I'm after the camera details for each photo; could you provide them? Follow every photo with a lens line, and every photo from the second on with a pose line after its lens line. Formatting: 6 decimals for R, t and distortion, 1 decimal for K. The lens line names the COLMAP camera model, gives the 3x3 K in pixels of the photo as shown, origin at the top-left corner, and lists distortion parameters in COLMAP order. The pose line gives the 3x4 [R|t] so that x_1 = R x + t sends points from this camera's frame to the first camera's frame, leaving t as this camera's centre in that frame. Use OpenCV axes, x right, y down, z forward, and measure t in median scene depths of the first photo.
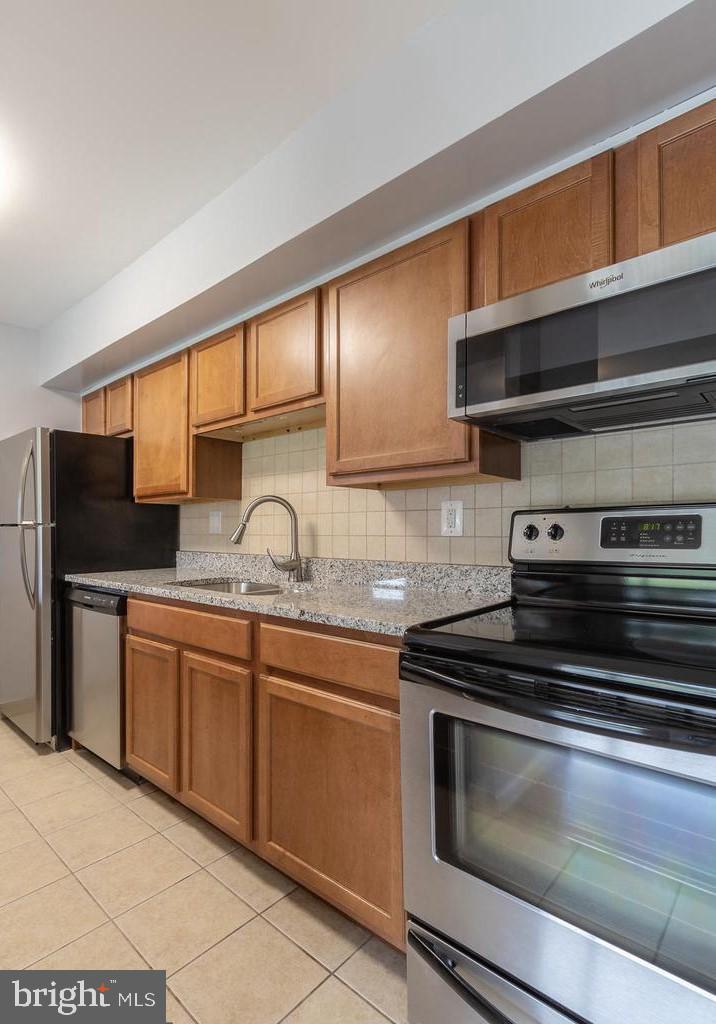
lens RADIAL K [[508.3, 0, 357.0], [0, 508.3, 530.6], [0, 0, 1]] dist [-0.001575, -0.000094]
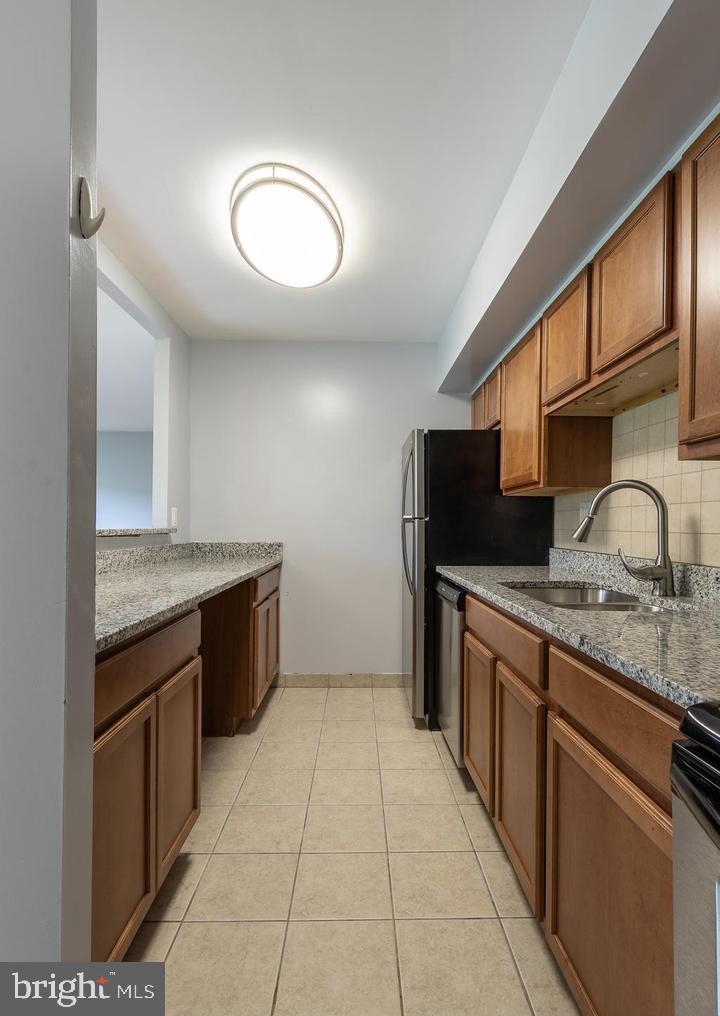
lens RADIAL K [[518.2, 0, 363.7], [0, 518.2, 527.2], [0, 0, 1]] dist [-0.002385, -0.000099]
pose [[0.677809, 0.010768, -0.735159, 0.131575], [-0.007983, 0.999942, 0.007286, -0.000225], [0.735194, 0.000930, 0.677856, 0.176212]]
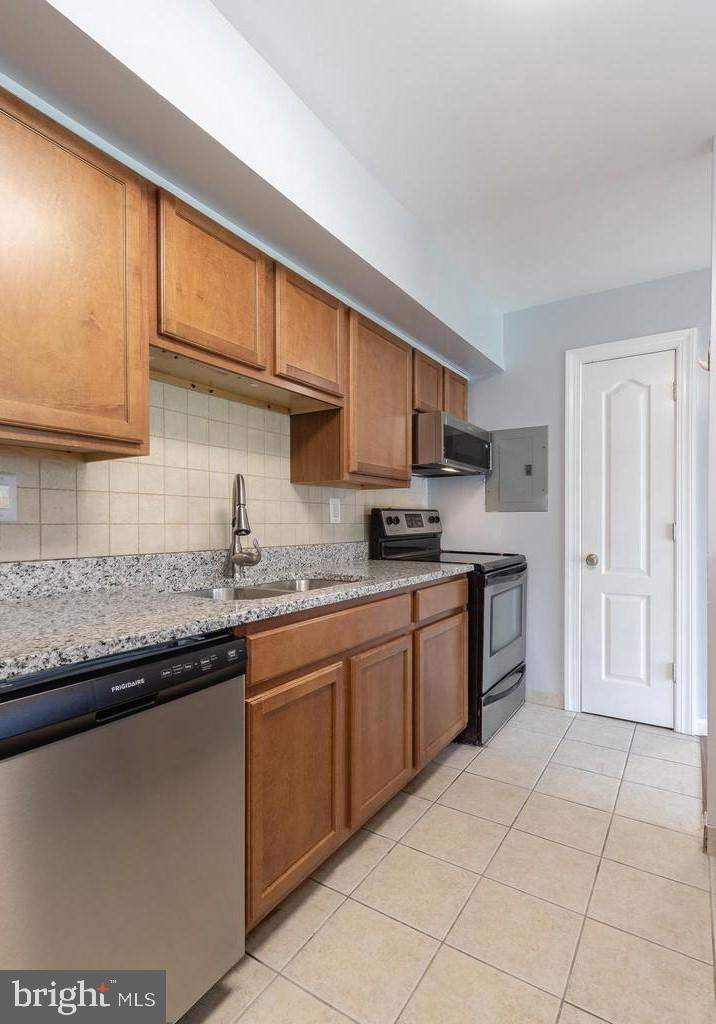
lens RADIAL K [[510.1, 0, 359.2], [0, 510.1, 525.1], [0, 0, 1]] dist [0.000449, 0.000340]
pose [[-0.153312, -0.004959, 0.988165, -0.976525], [-0.002057, 0.999987, 0.004699, 0.007376], [-0.988176, -0.001313, -0.153320, 0.916467]]
